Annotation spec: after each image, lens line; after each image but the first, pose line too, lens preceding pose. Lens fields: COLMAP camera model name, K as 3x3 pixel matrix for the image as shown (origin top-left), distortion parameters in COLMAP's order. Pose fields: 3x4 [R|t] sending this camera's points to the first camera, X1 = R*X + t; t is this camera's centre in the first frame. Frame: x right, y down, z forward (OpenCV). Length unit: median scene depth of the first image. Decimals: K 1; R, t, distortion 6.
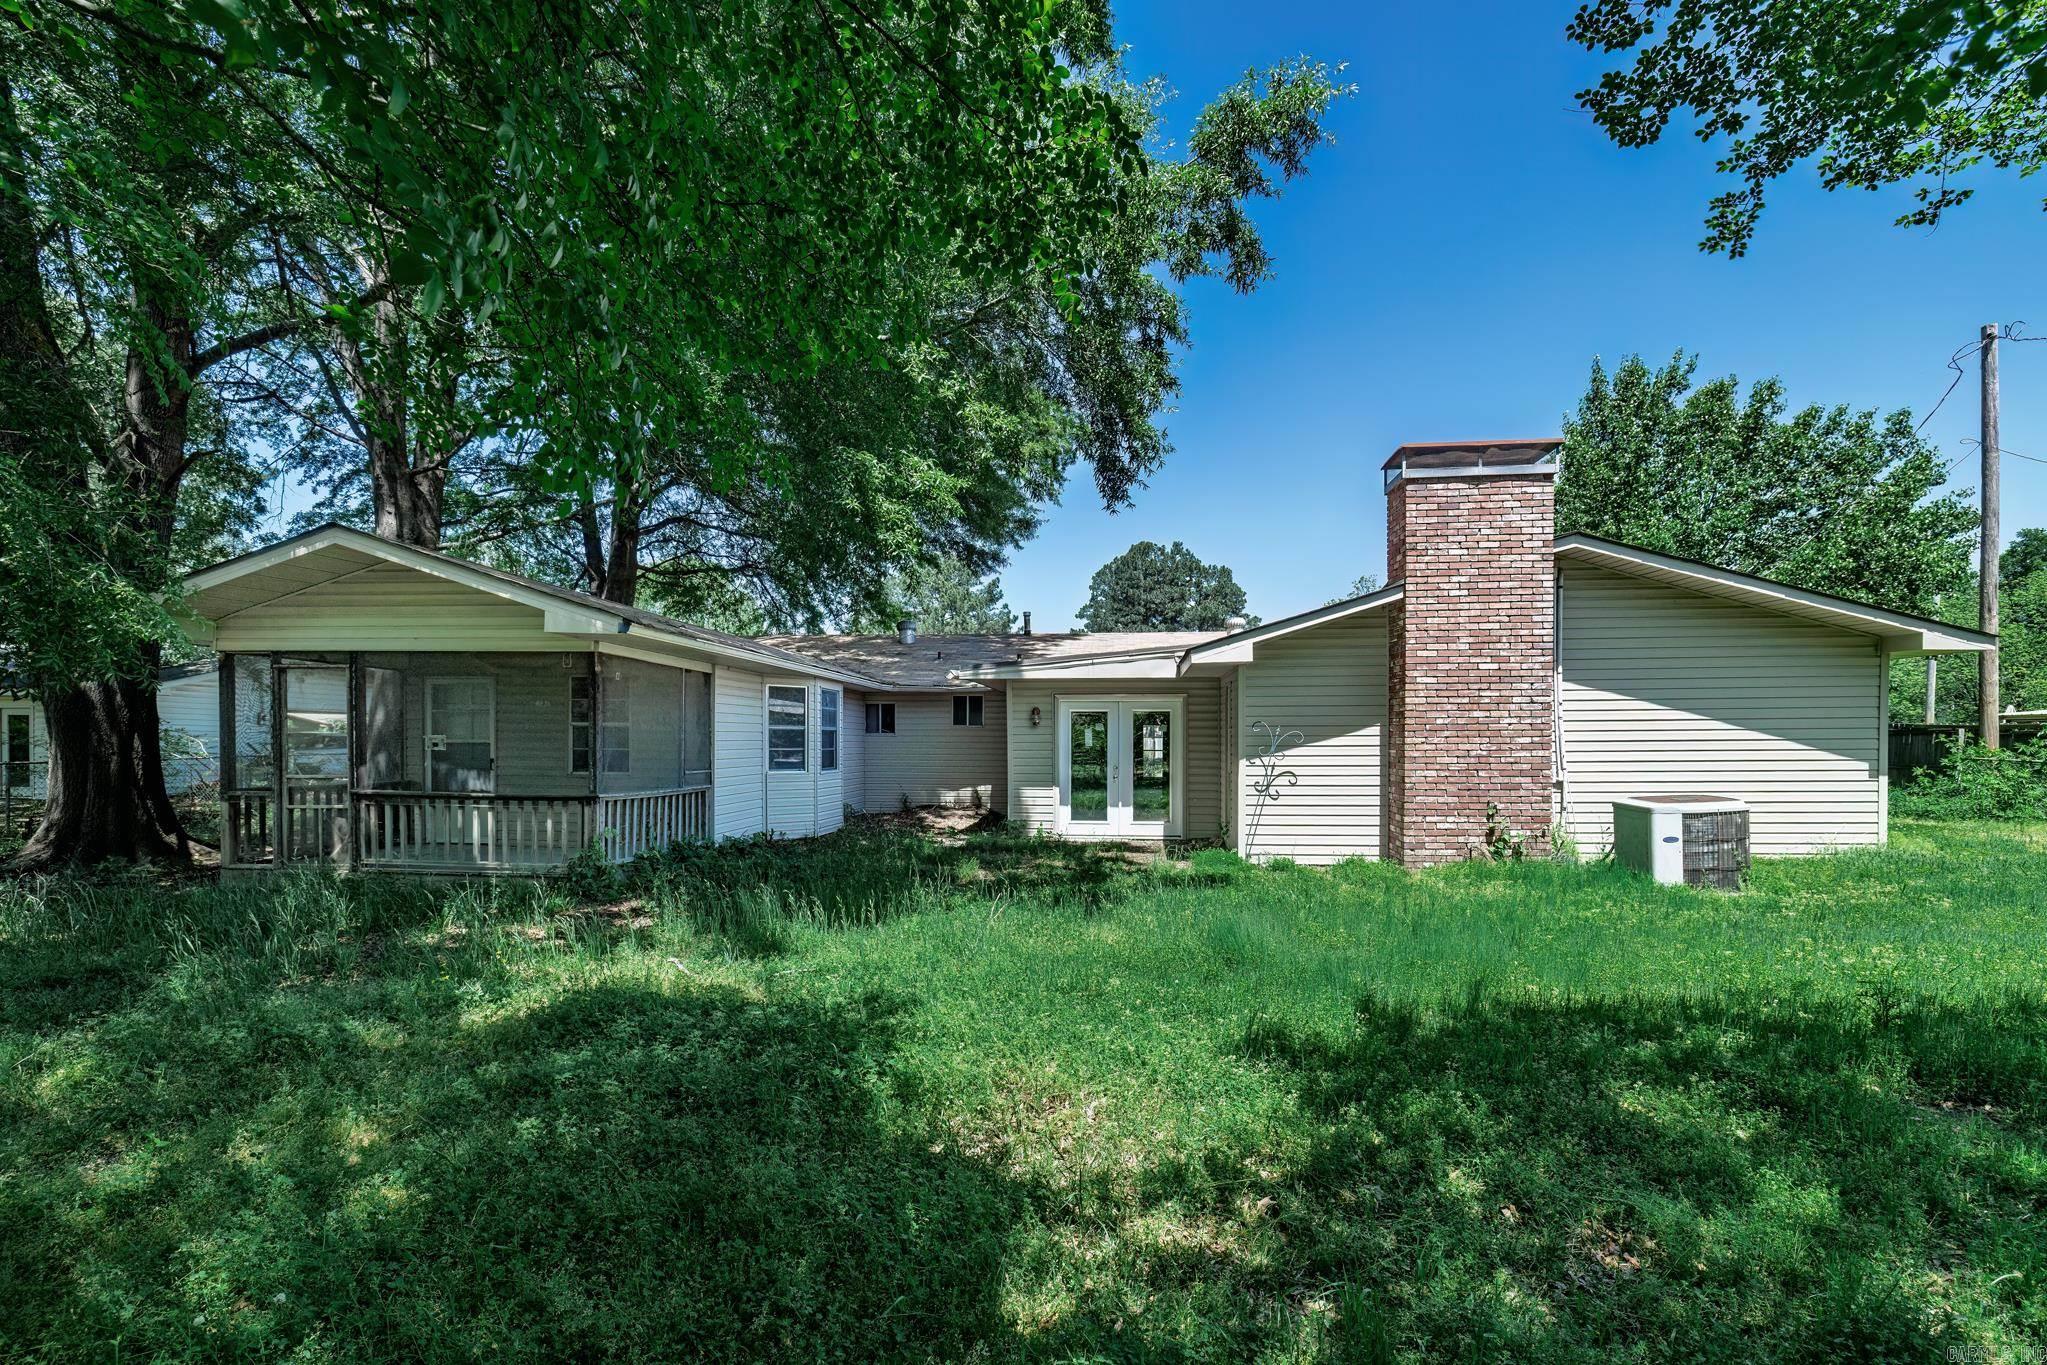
lens RADIAL K [[890.0, 0, 1023.6], [0, 890.0, 735.1], [0, 0, 1]] dist [0.001455, 0.000209]
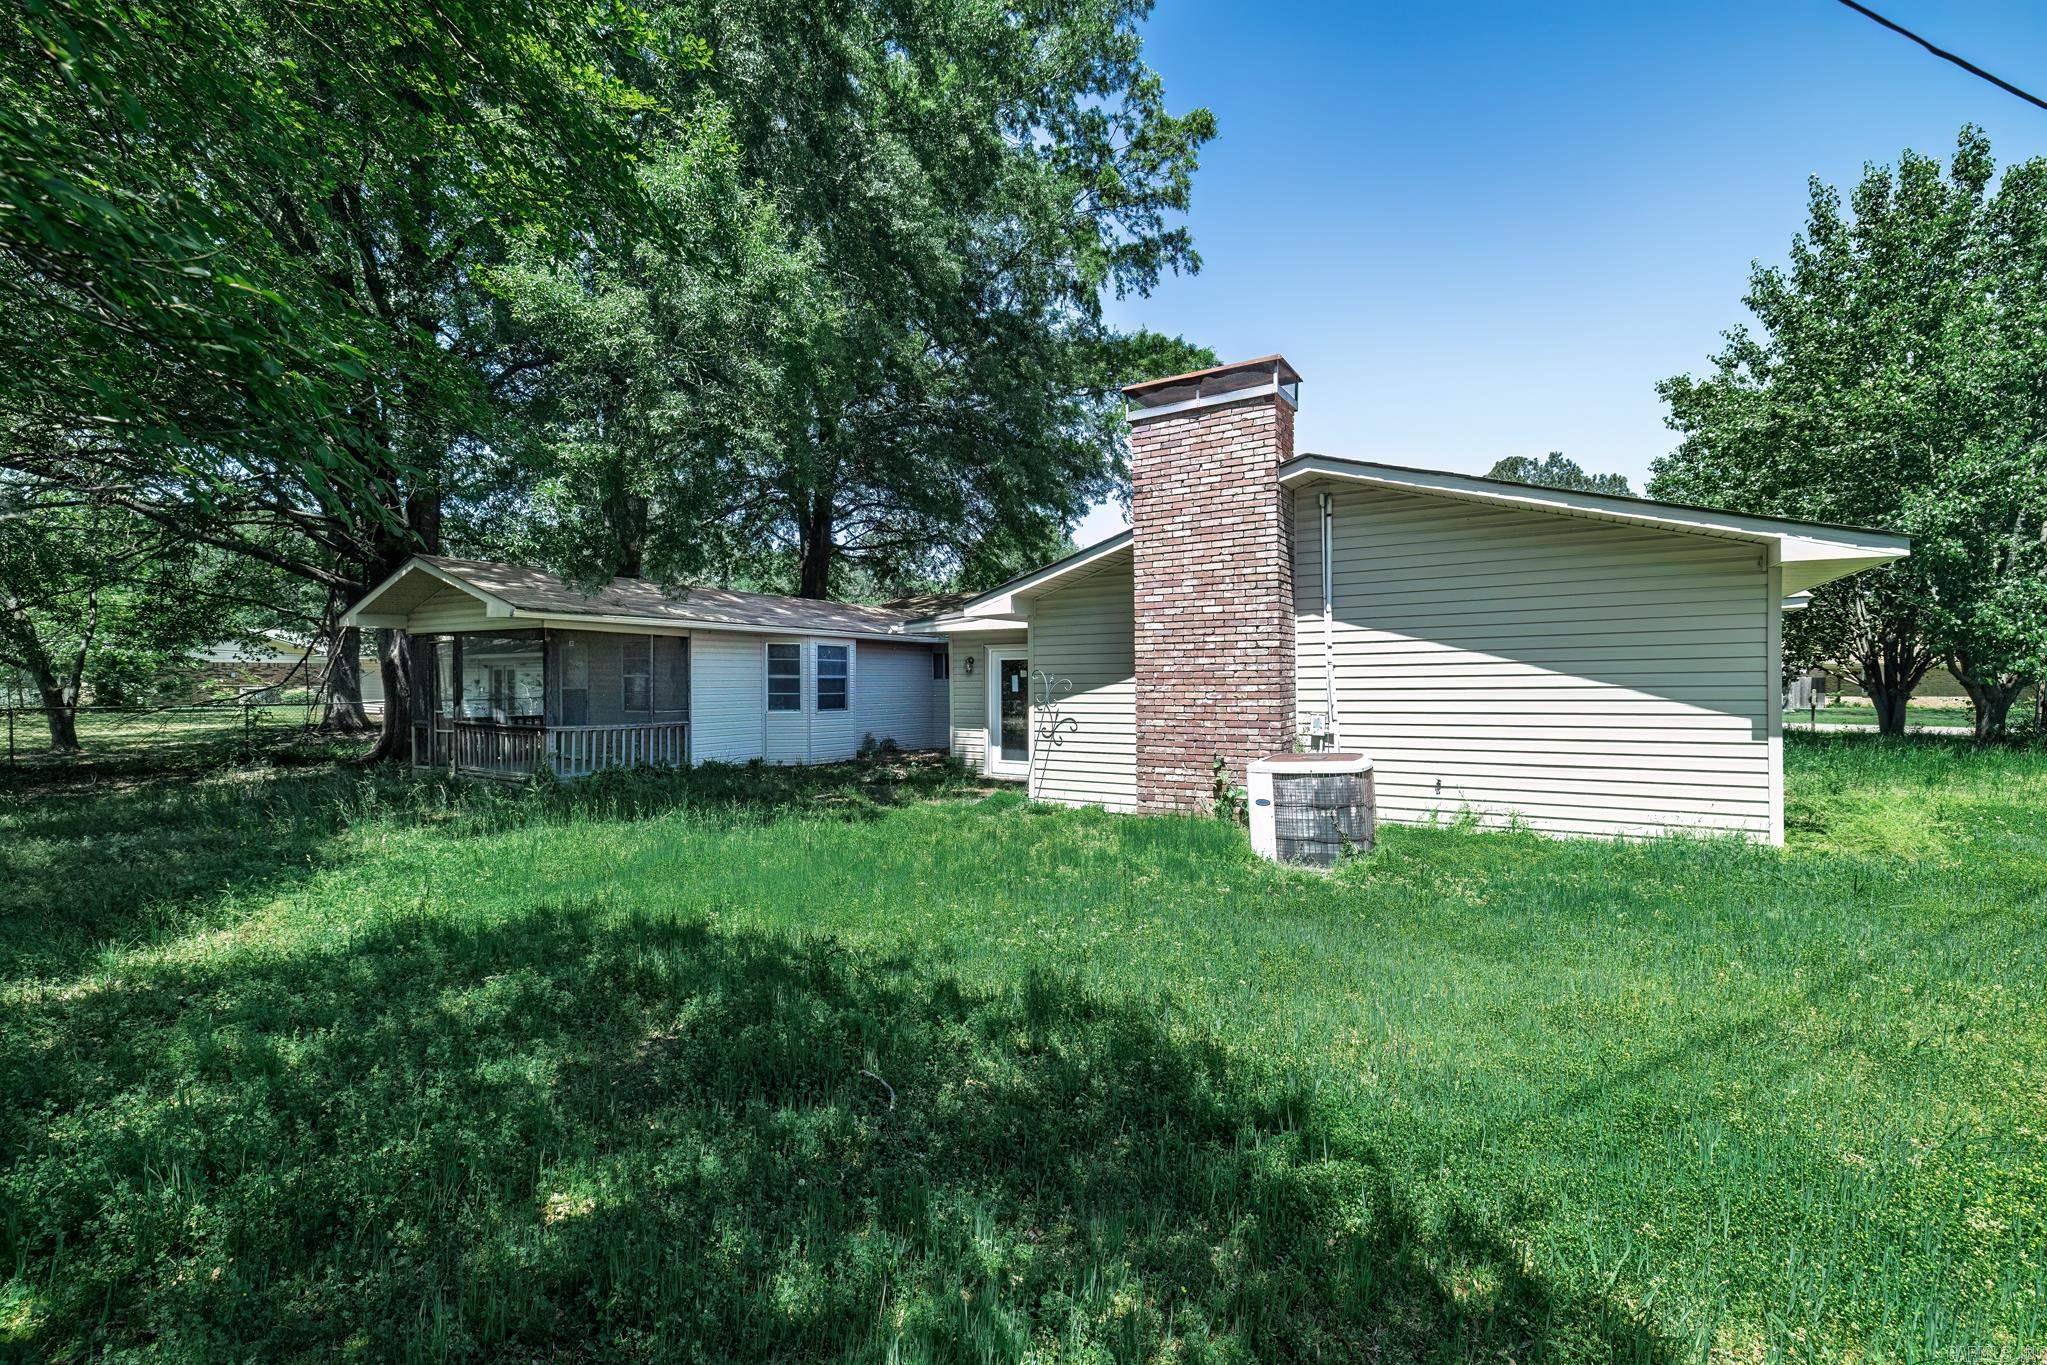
lens RADIAL K [[855.6, 0, 1011.1], [0, 855.6, 669.9], [0, 0, 1]] dist [-0.001402, -0.000170]
pose [[0.891176, -0.009642, -0.453555, 0.737056], [0.007016, 0.999947, -0.007471, -0.008325], [0.453603, 0.003476, 0.891197, 0.101877]]
